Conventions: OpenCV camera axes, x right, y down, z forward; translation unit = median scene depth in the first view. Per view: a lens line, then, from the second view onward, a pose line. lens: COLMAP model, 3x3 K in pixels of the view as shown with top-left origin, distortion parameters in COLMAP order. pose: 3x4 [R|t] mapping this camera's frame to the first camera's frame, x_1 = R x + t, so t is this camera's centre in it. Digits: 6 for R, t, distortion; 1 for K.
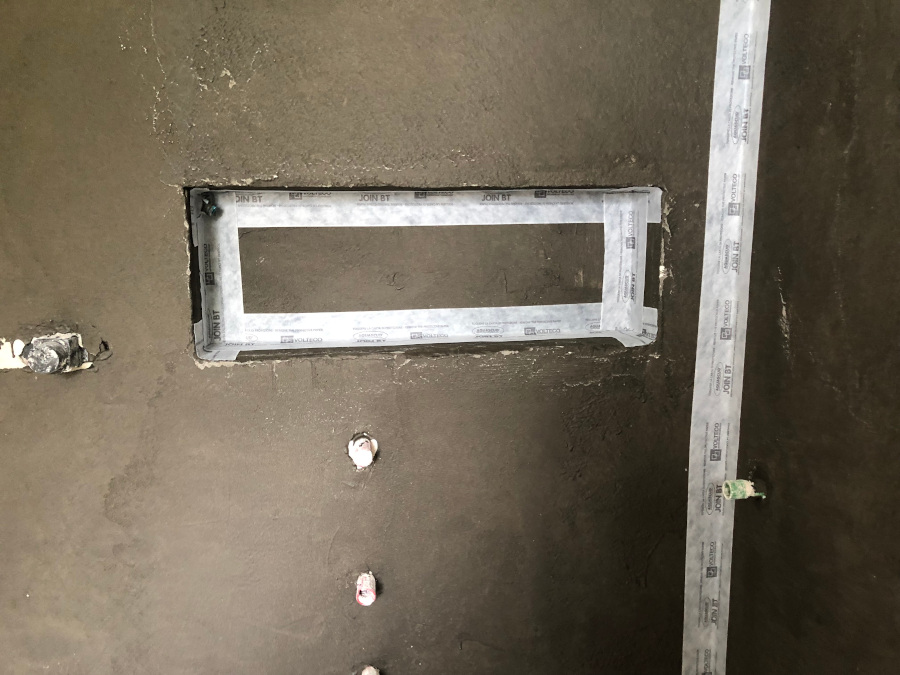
lens RADIAL K [[747.3, 0, 449.8], [0, 747.3, 334.5], [0, 0, 1]] dist [0.036399, -0.043480]
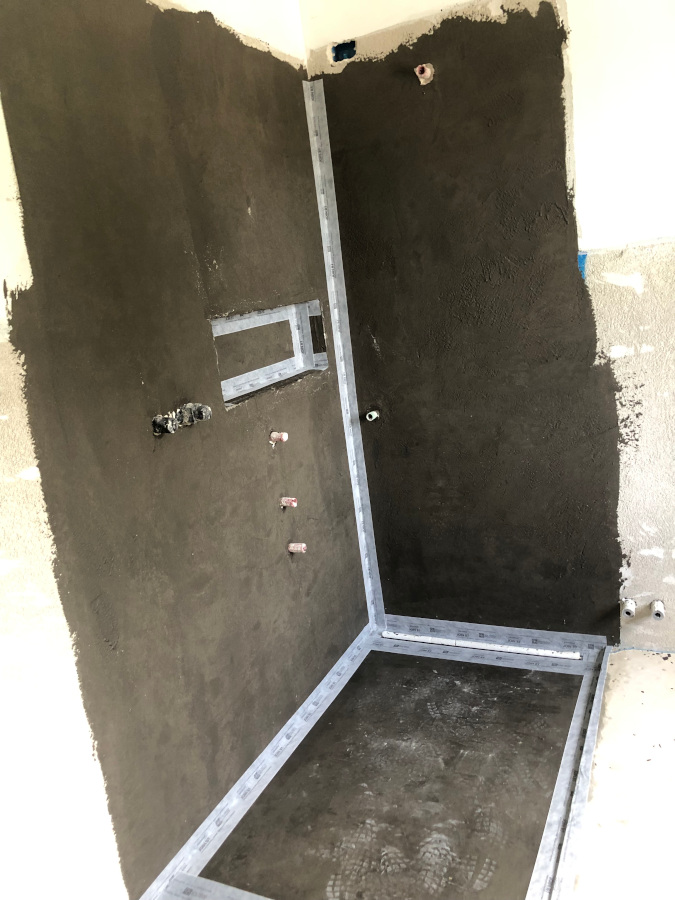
lens RADIAL K [[747.3, 0, 339.8], [0, 747.3, 446.6], [0, 0, 1]] dist [0.036399, -0.043480]
pose [[0.548663, -0.251248, 0.797398, -1.618598], [0.261808, 0.957437, 0.121533, -0.023882], [-0.793993, 0.142084, 0.591089, -0.351945]]
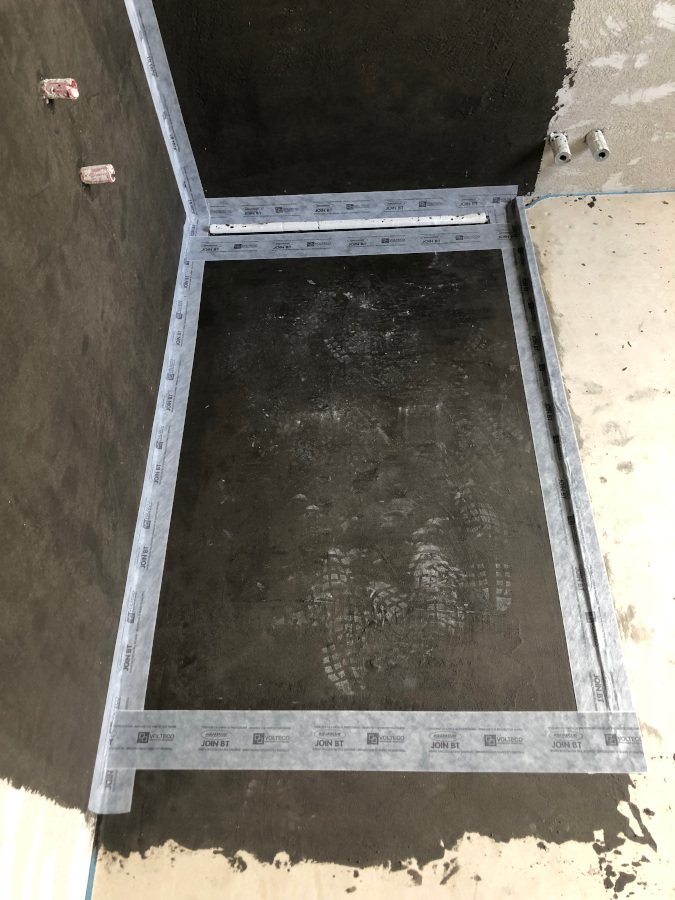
lens RADIAL K [[747.3, 0, 339.8], [0, 747.3, 446.6], [0, 0, 1]] dist [0.036399, -0.043480]
pose [[0.157257, -0.831198, 0.533274, -0.972908], [0.230009, 0.555969, 0.798745, -0.115564], [-0.960399, -0.002950, 0.278613, 0.351075]]
